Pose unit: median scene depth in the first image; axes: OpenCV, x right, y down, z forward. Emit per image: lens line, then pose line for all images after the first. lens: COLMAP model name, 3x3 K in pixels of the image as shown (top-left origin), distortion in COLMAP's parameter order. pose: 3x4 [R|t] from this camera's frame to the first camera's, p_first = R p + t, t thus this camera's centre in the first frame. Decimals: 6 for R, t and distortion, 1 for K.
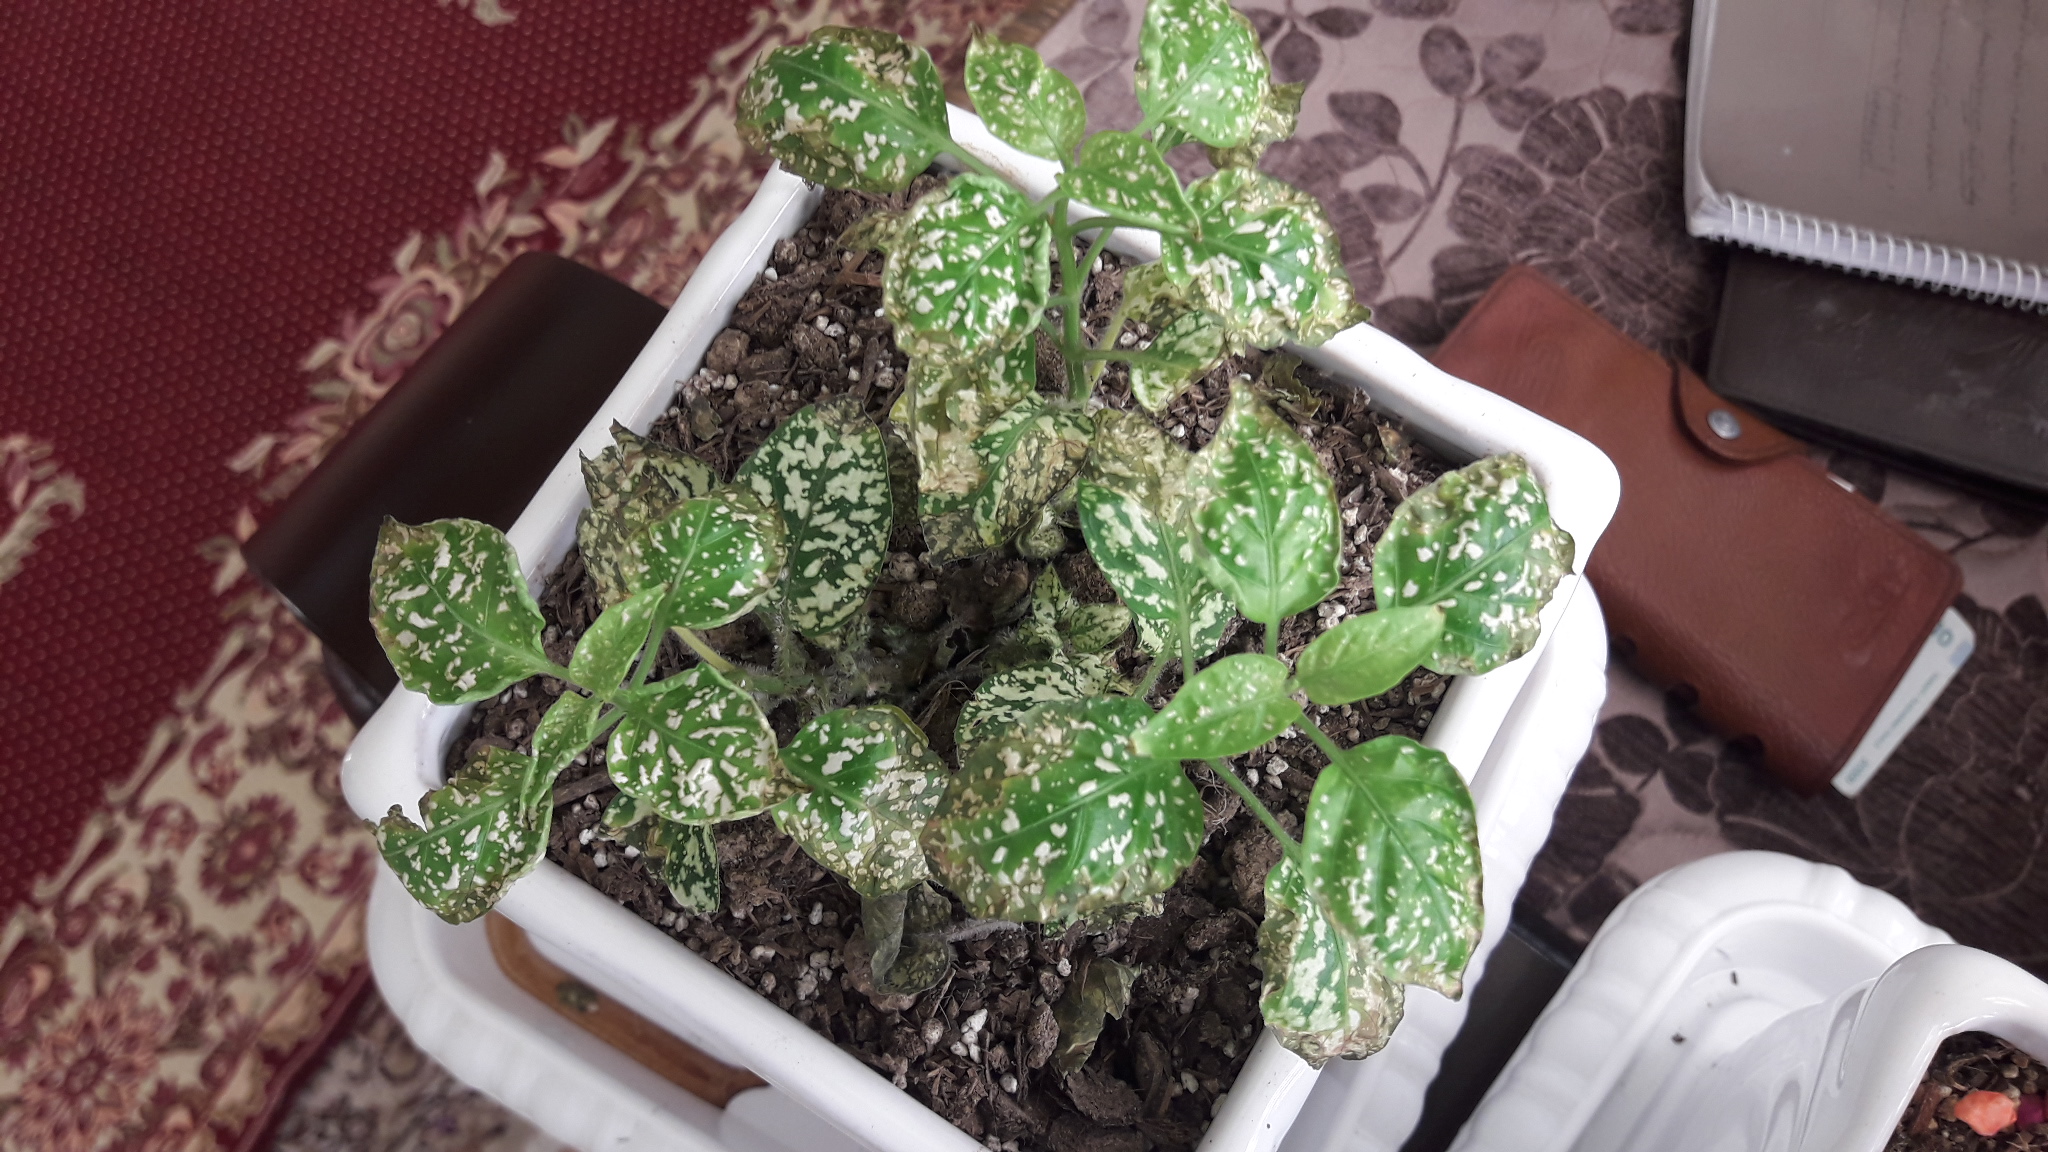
lens RADIAL K [[1715.5, 0, 1032.4], [0, 1715.5, 526.9], [0, 0, 1]] dist [0.251733, -0.718593]
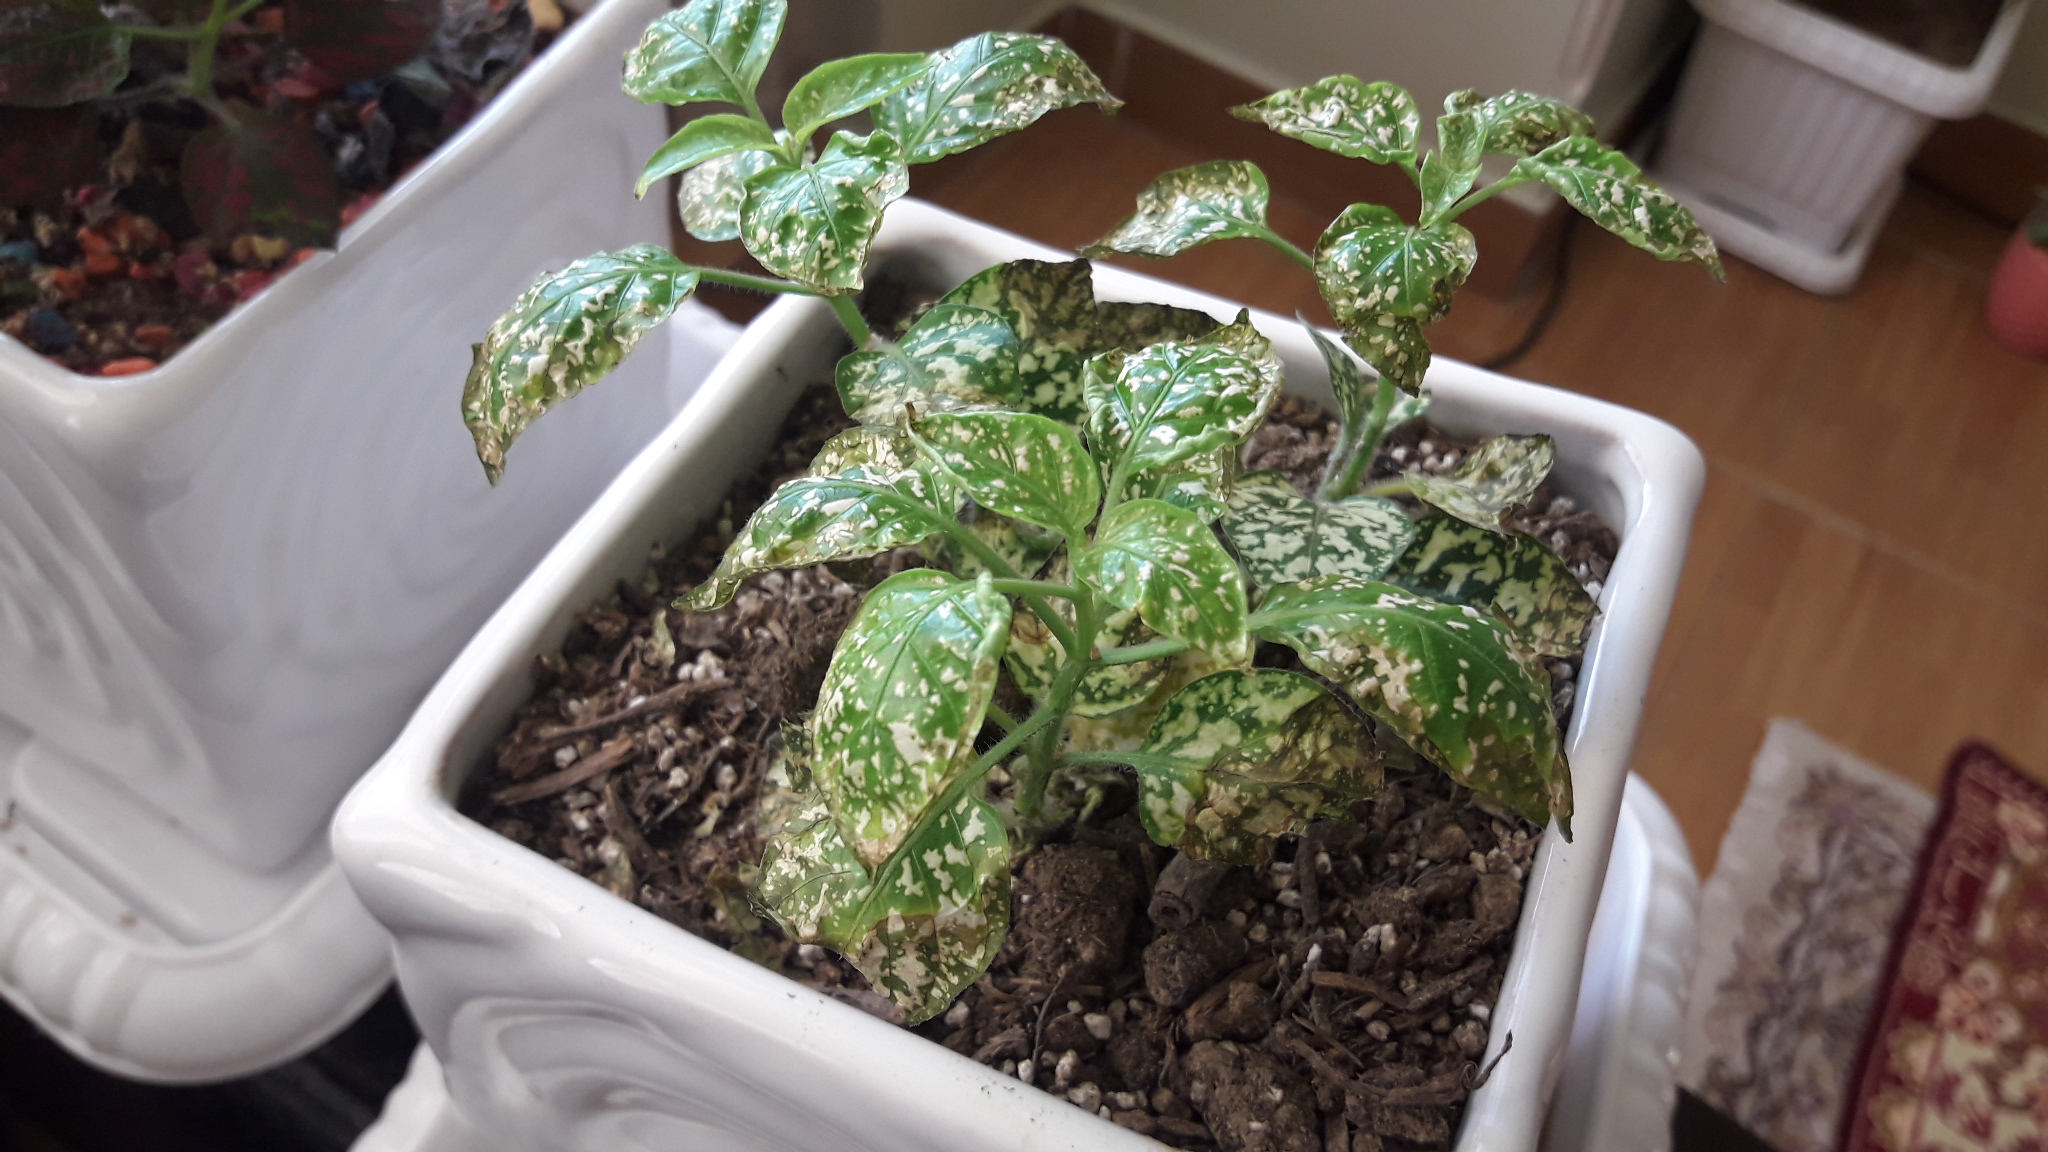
lens RADIAL K [[1715.5, 0, 1032.4], [0, 1715.5, 526.9], [0, 0, 1]] dist [0.251733, -0.718593]
pose [[-0.991914, 0.075576, -0.101958, 0.110037], [-0.126249, -0.505395, 0.853602, -0.780528], [0.012983, 0.859572, 0.510850, 0.566640]]
